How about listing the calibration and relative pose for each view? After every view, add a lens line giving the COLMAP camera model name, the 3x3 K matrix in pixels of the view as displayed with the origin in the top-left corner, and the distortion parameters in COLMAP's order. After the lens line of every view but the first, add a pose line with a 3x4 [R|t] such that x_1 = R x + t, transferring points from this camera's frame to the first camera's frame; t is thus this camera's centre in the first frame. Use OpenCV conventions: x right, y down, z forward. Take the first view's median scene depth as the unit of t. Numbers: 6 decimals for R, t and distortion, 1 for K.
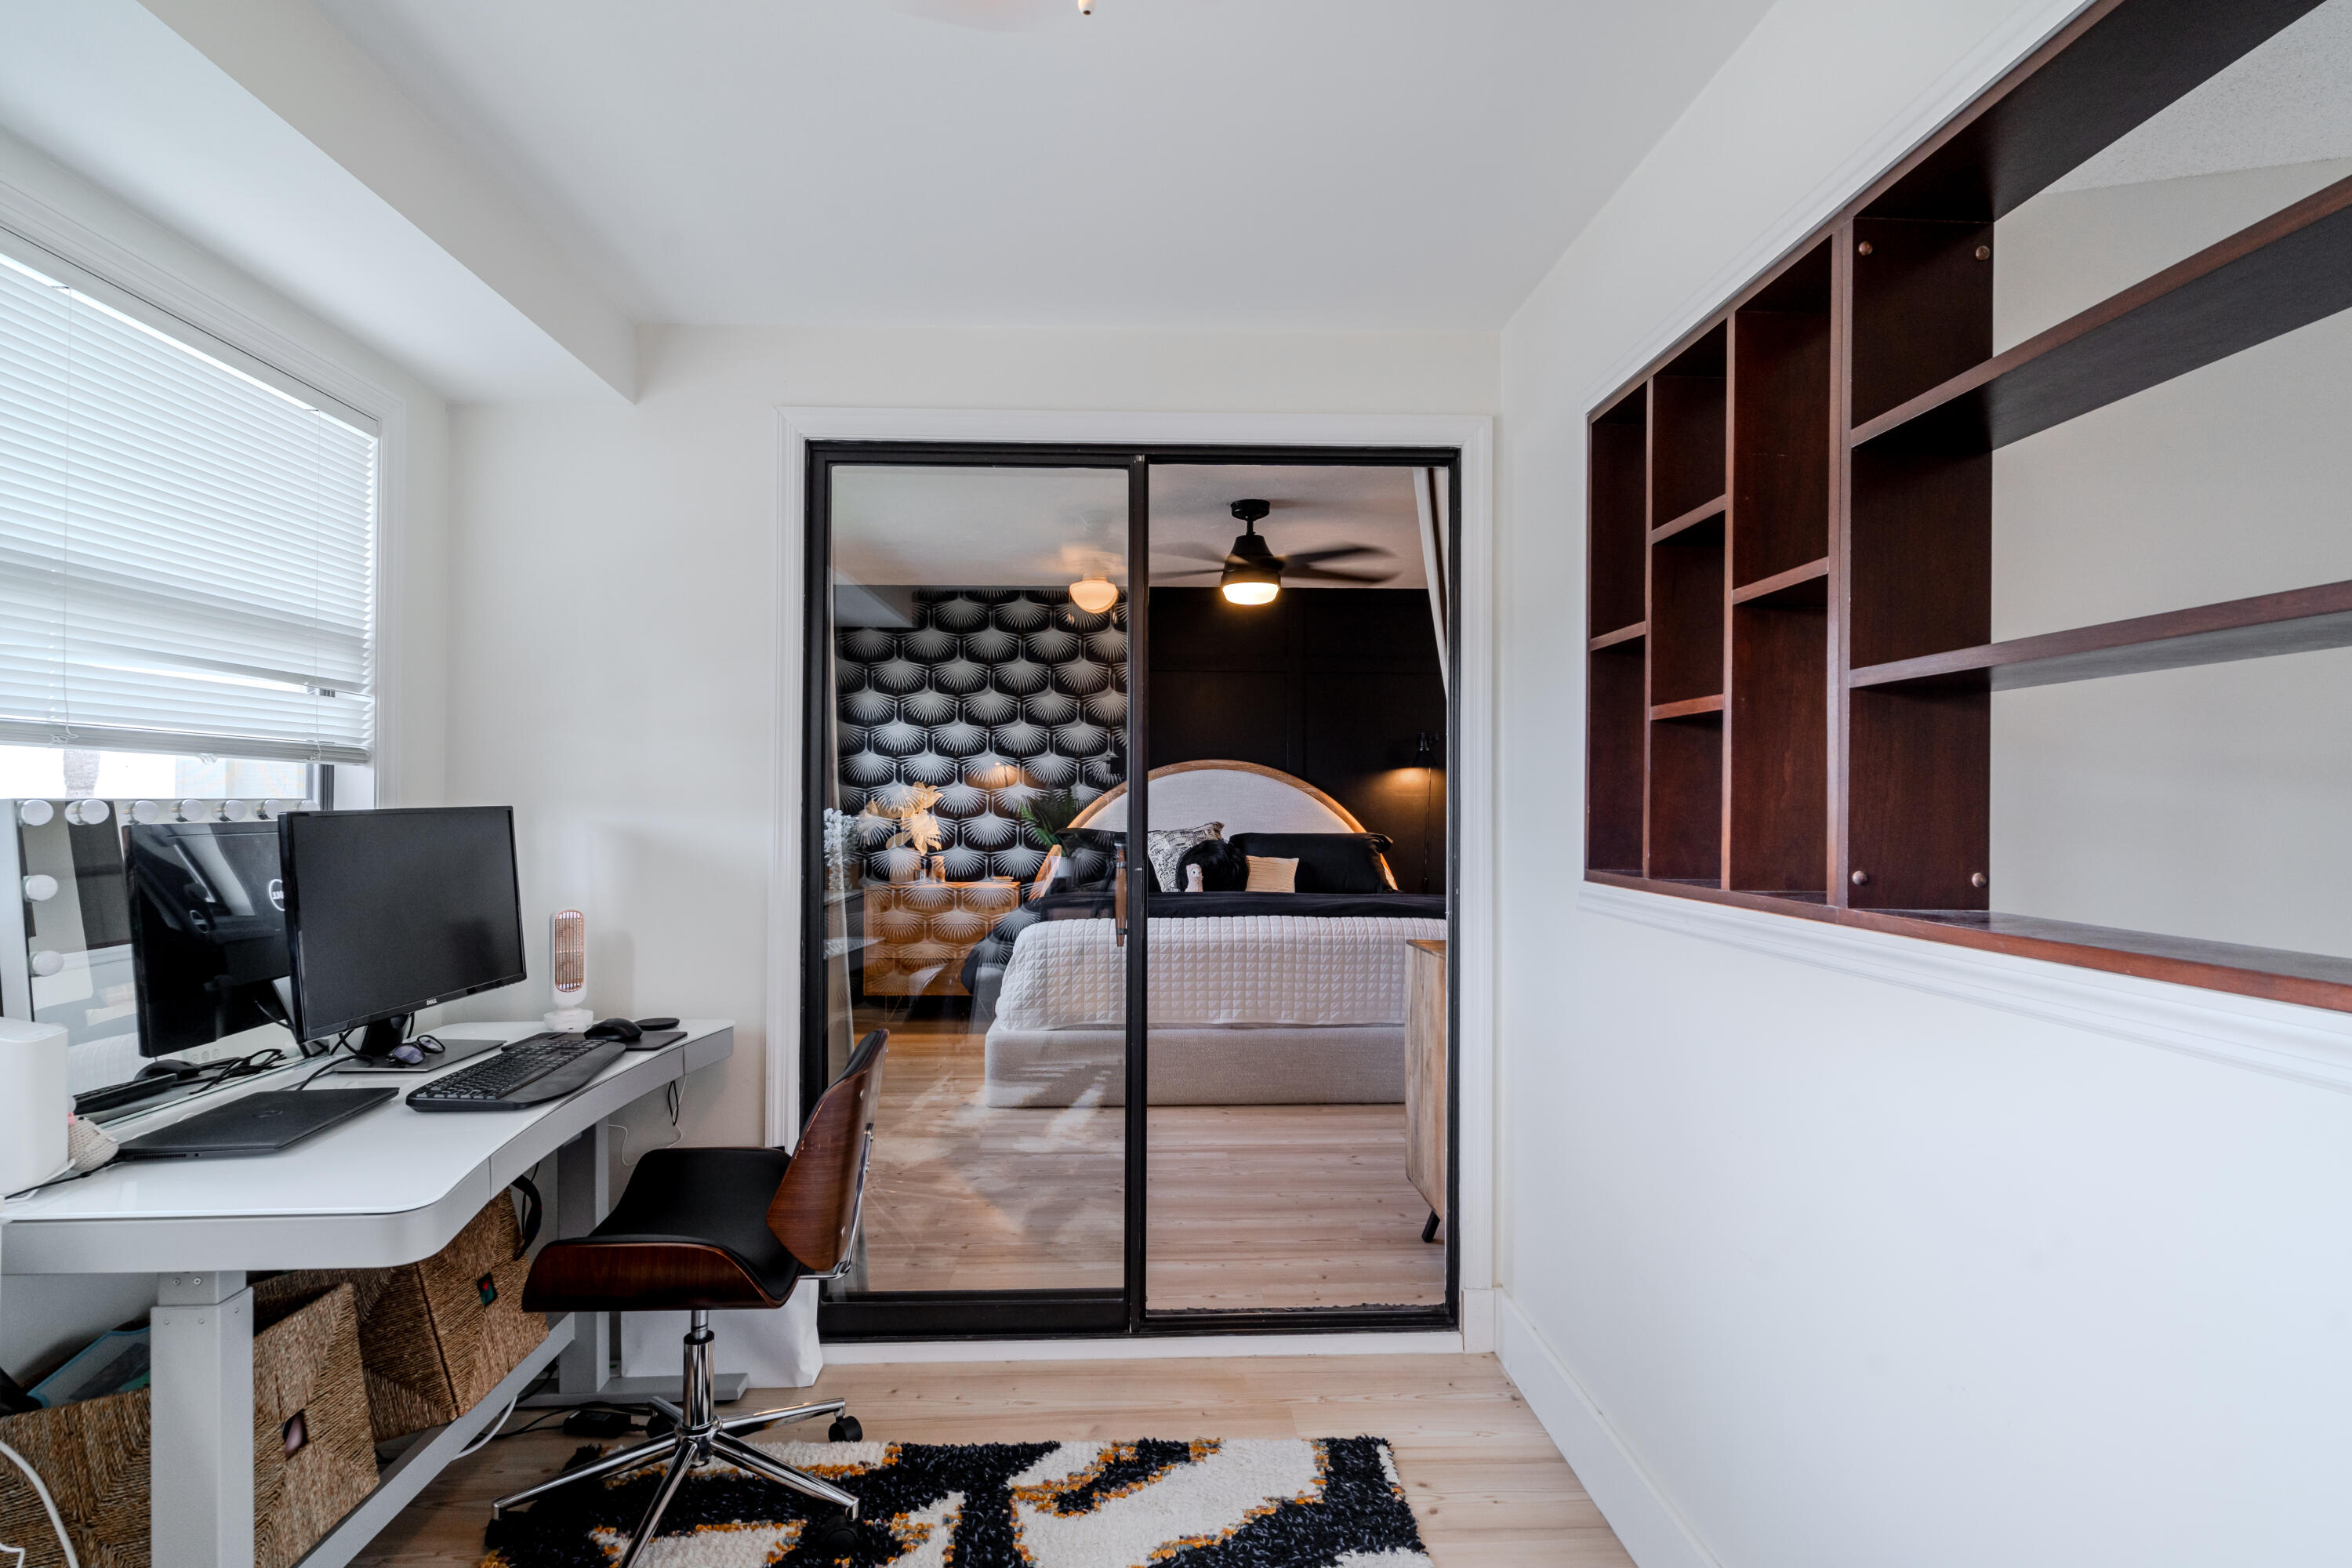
lens RADIAL K [[1258.6, 0, 1176.0], [0, 1258.6, 784.0], [0, 0, 1]] dist [0.000004, 0.000011]
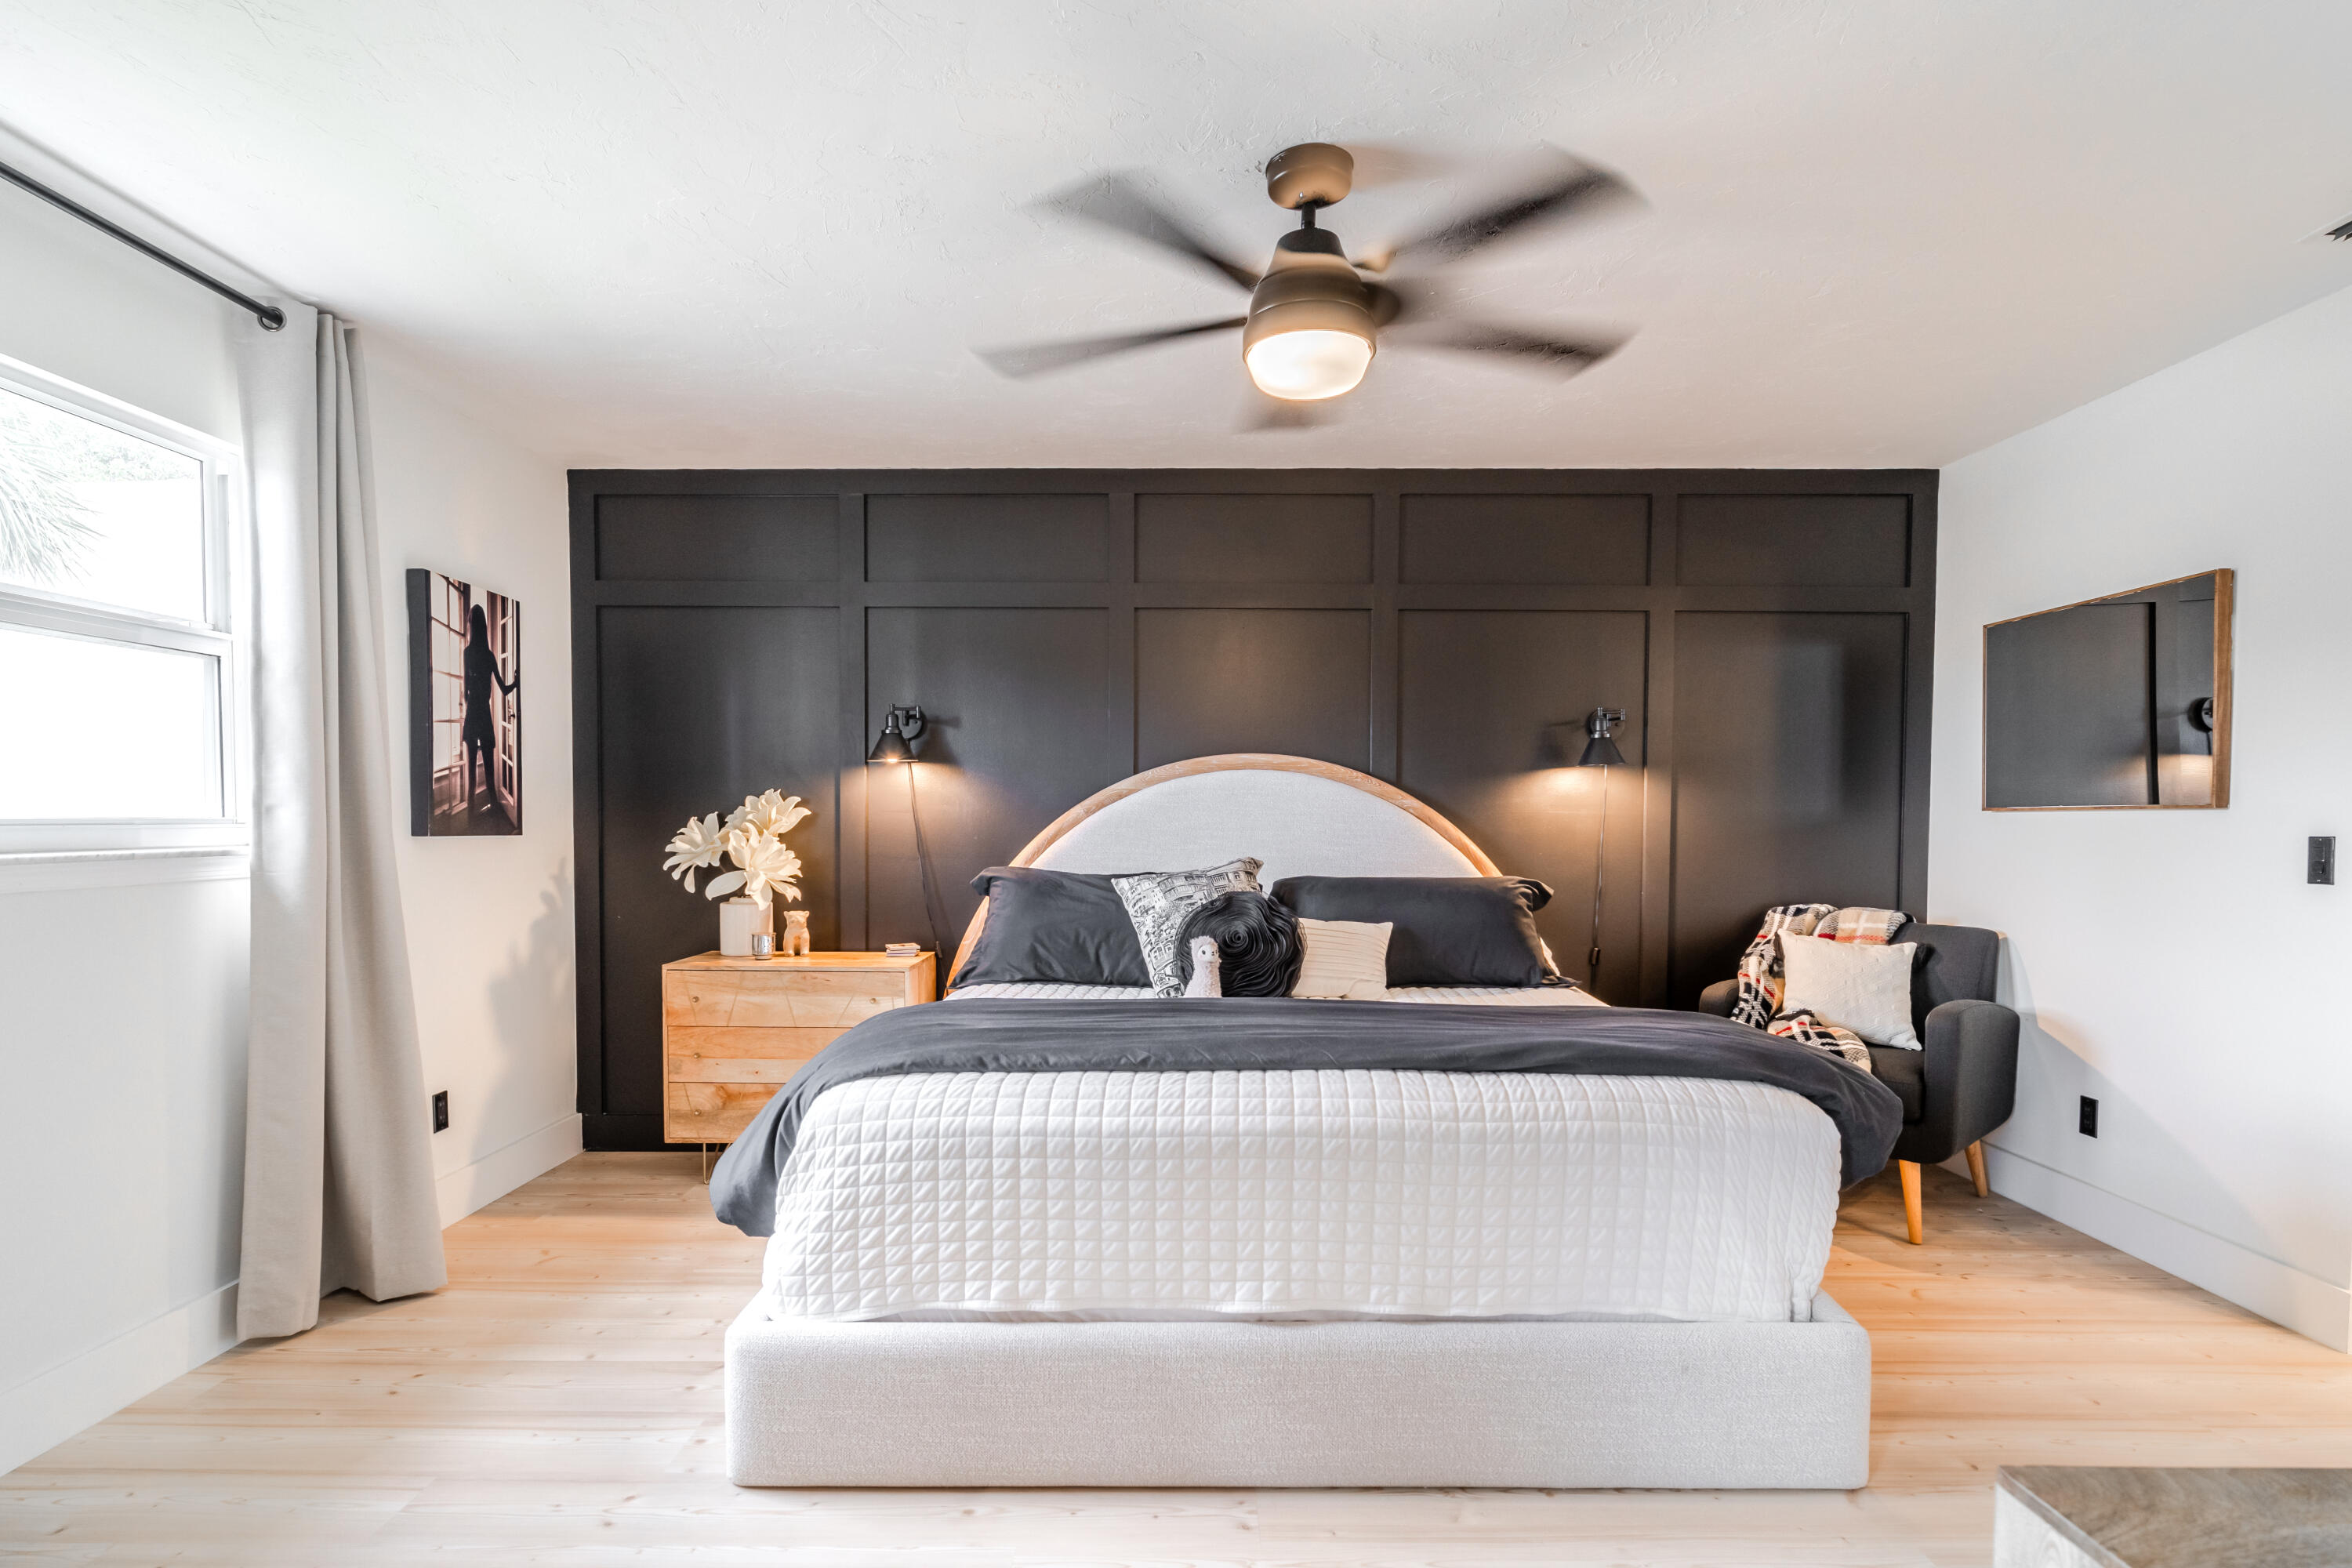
lens RADIAL K [[1225.6, 0, 1181.2], [0, 1225.6, 859.8], [0, 0, 1]] dist [-0.002557, -0.000043]
pose [[0.998919, 0.003115, -0.046375, 0.034692], [-0.001050, 0.999010, 0.044484, 0.006802], [0.046468, -0.044387, 0.997933, 0.548823]]
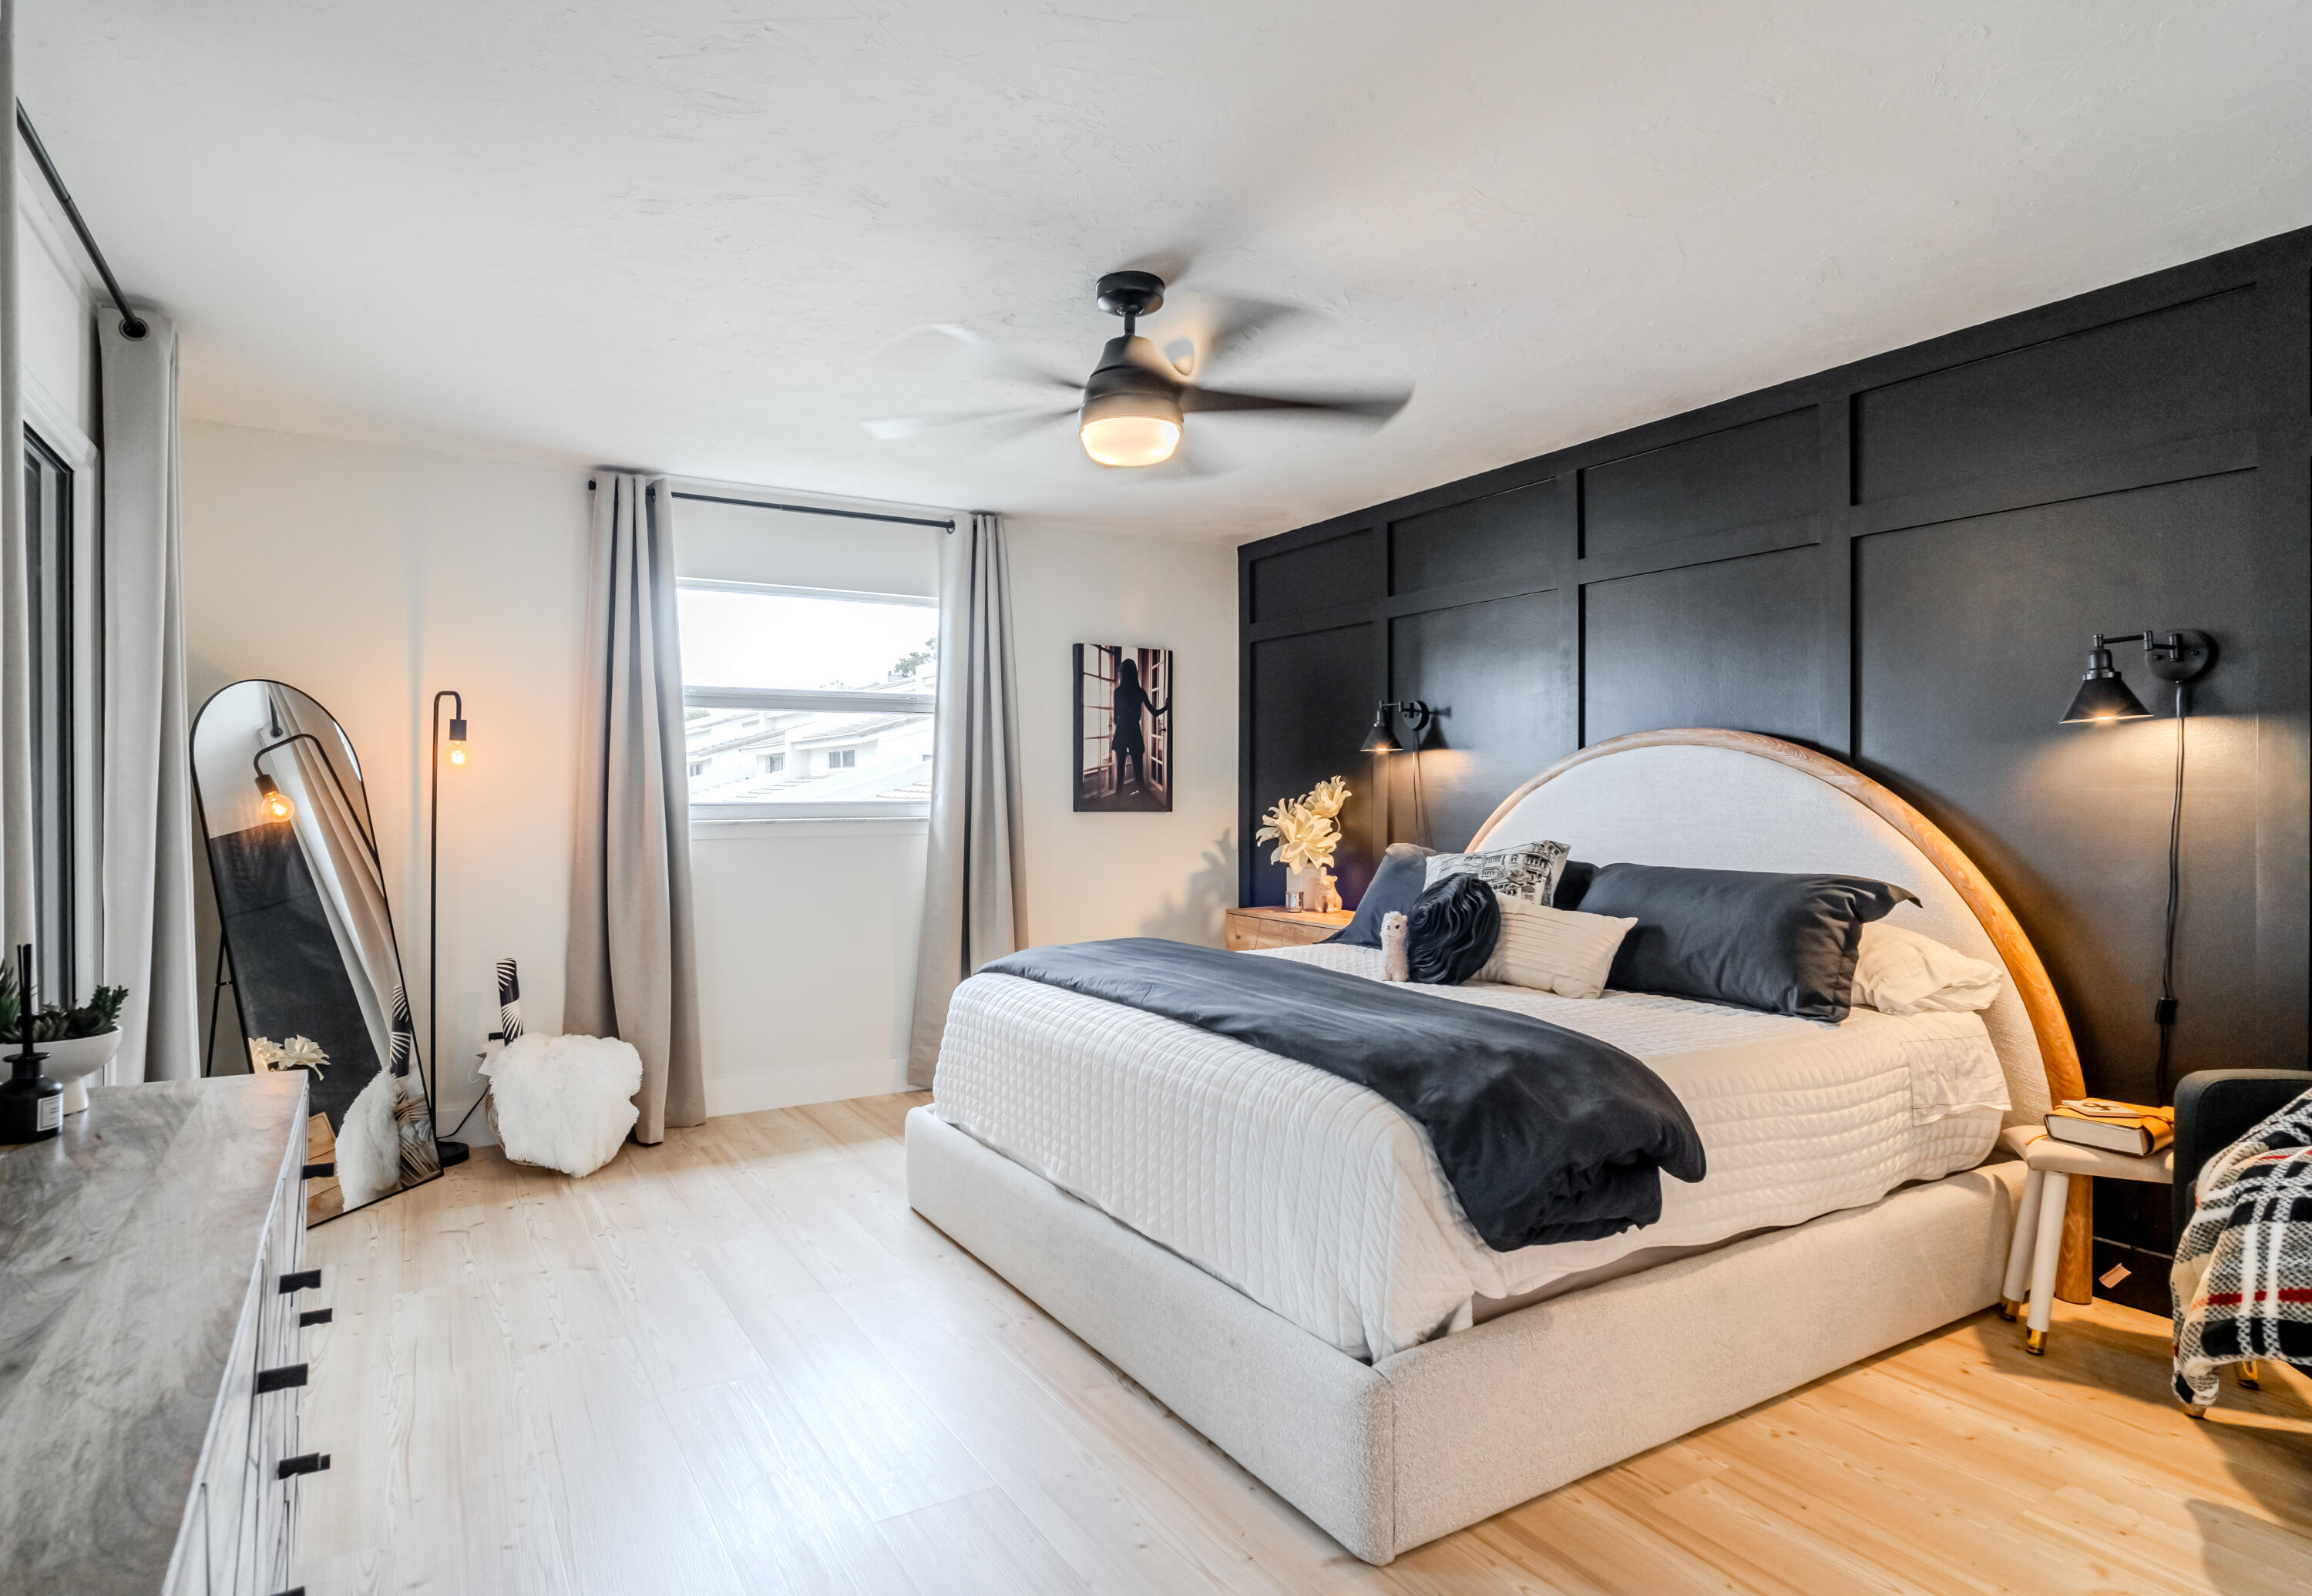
lens RADIAL K [[1254.1, 0, 1156.0], [0, 1254.1, 798.0], [0, 0, 1]] dist [0.003874, 0.000190]
pose [[0.477138, -0.001842, -0.878826, 0.565899], [0.013808, 0.999890, 0.005401, 0.007061], [0.878720, -0.014712, 0.477111, 0.741063]]
